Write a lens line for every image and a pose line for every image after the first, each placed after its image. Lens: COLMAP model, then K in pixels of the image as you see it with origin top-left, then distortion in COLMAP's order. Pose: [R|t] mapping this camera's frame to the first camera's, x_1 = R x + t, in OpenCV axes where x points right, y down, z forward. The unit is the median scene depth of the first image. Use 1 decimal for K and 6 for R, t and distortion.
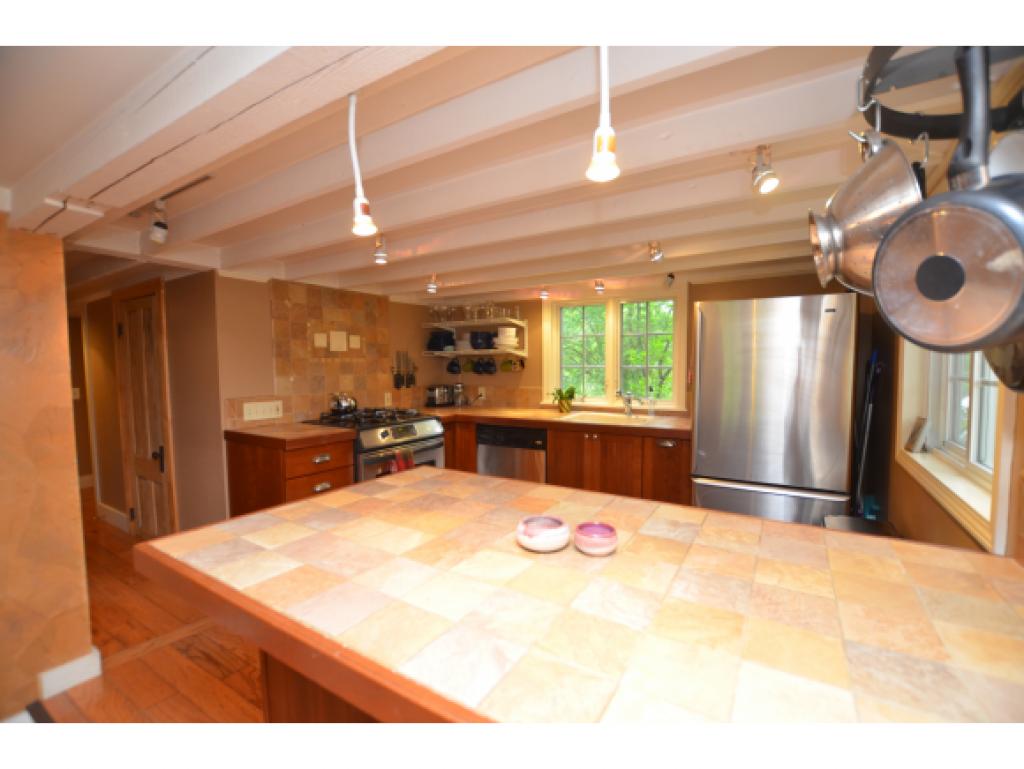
lens RADIAL K [[449.5, 0, 514.2], [0, 449.5, 395.1], [0, 0, 1]] dist [-0.028727, 0.003749]
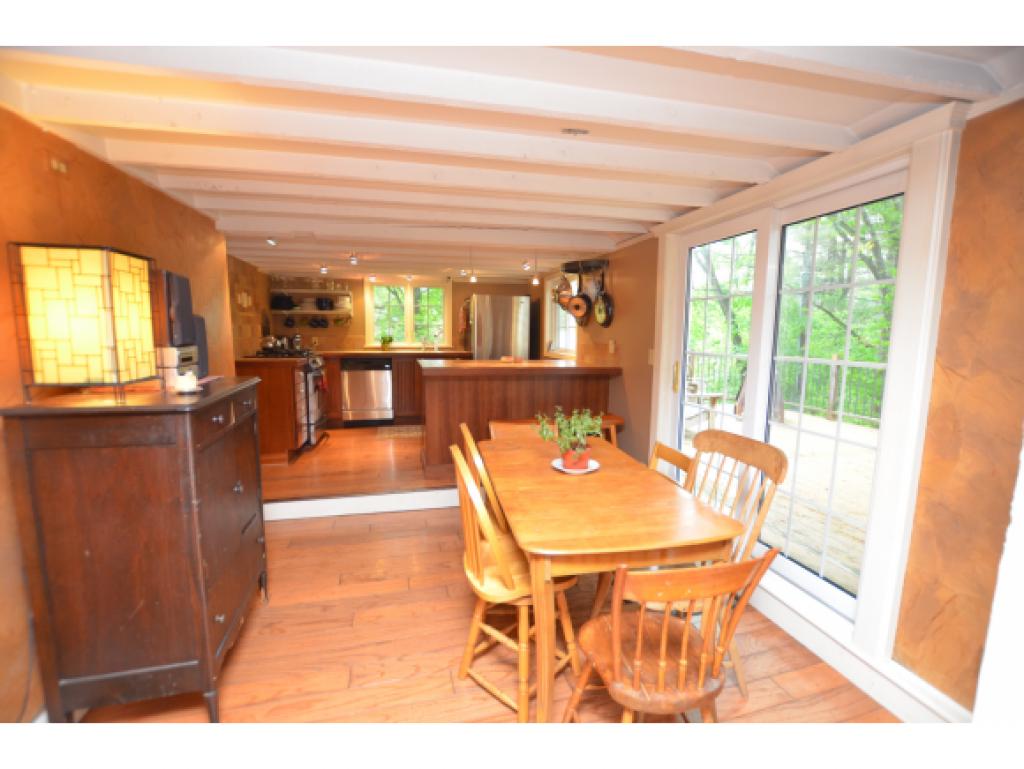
lens RADIAL K [[449.5, 0, 514.2], [0, 449.5, 395.1], [0, 0, 1]] dist [-0.028727, 0.003749]
pose [[0.696999, -0.086625, 0.711820, -0.763965], [0.034757, 0.995591, 0.087125, 0.074266], [-0.716229, -0.035986, 0.696937, -0.511419]]
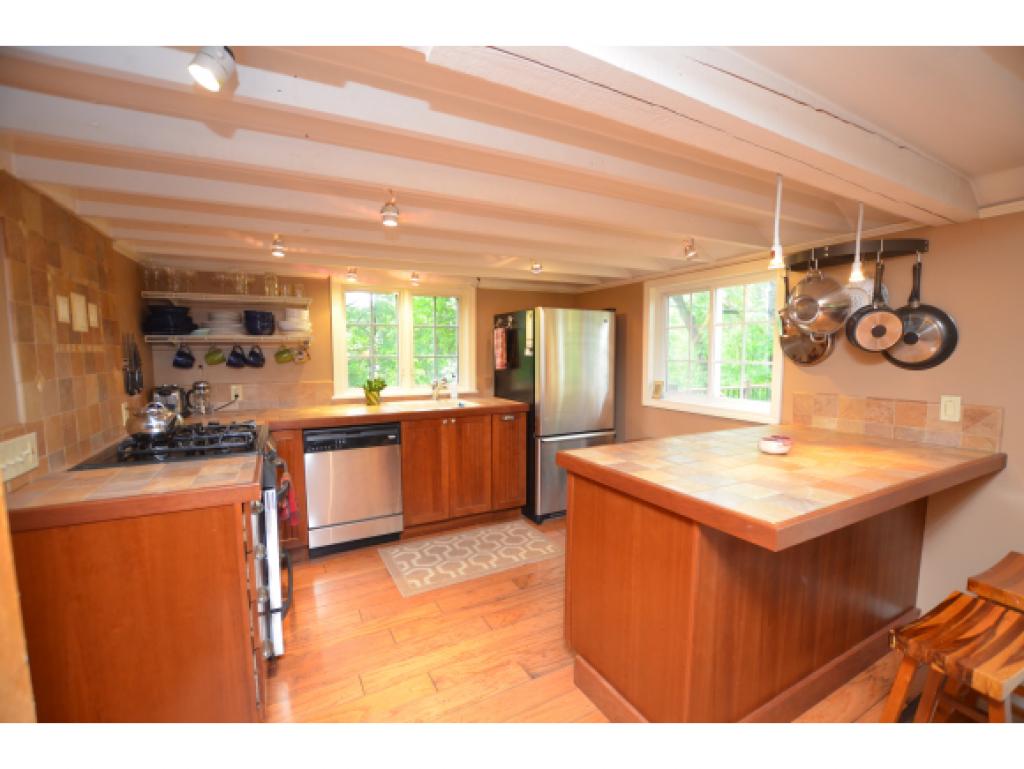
lens RADIAL K [[449.5, 0, 514.2], [0, 449.5, 395.1], [0, 0, 1]] dist [-0.028727, 0.003749]
pose [[0.506545, -0.081494, 0.858353, -0.555328], [0.059022, 0.996465, 0.059776, -0.020920], [-0.860191, 0.020382, 0.509565, 0.266477]]
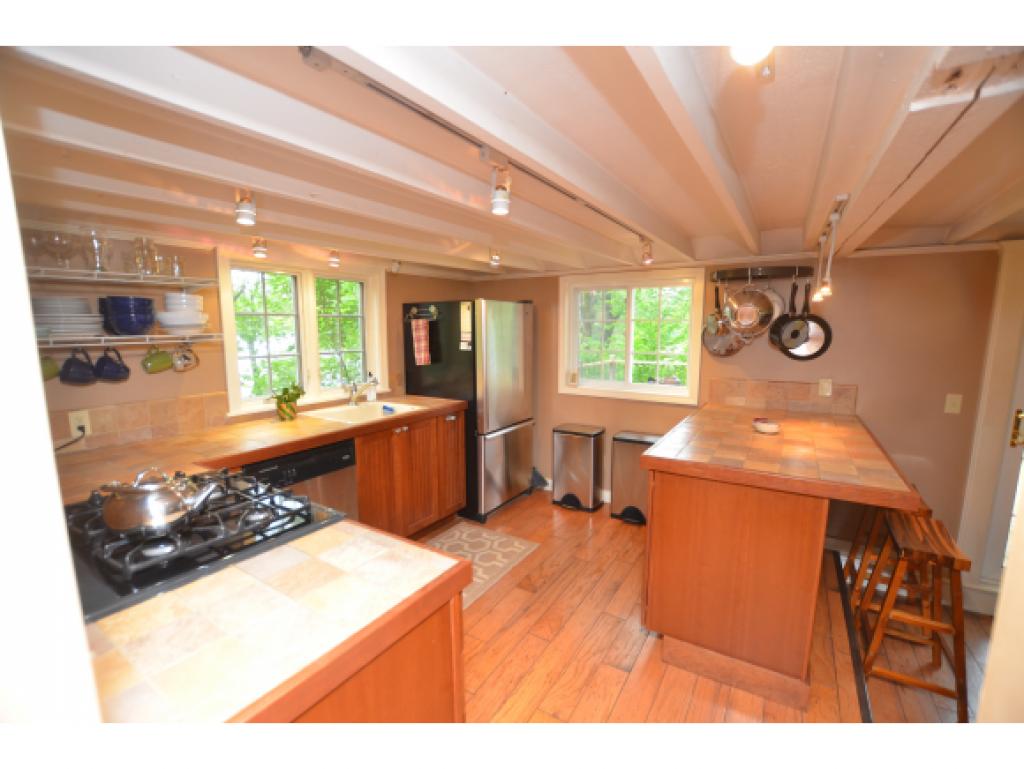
lens RADIAL K [[449.5, 0, 514.2], [0, 449.5, 395.1], [0, 0, 1]] dist [-0.028727, 0.003749]
pose [[0.010610, -0.146884, 0.989097, -0.613574], [0.070073, 0.986830, 0.145796, -0.081650], [-0.997485, 0.067762, 0.020763, 0.620858]]
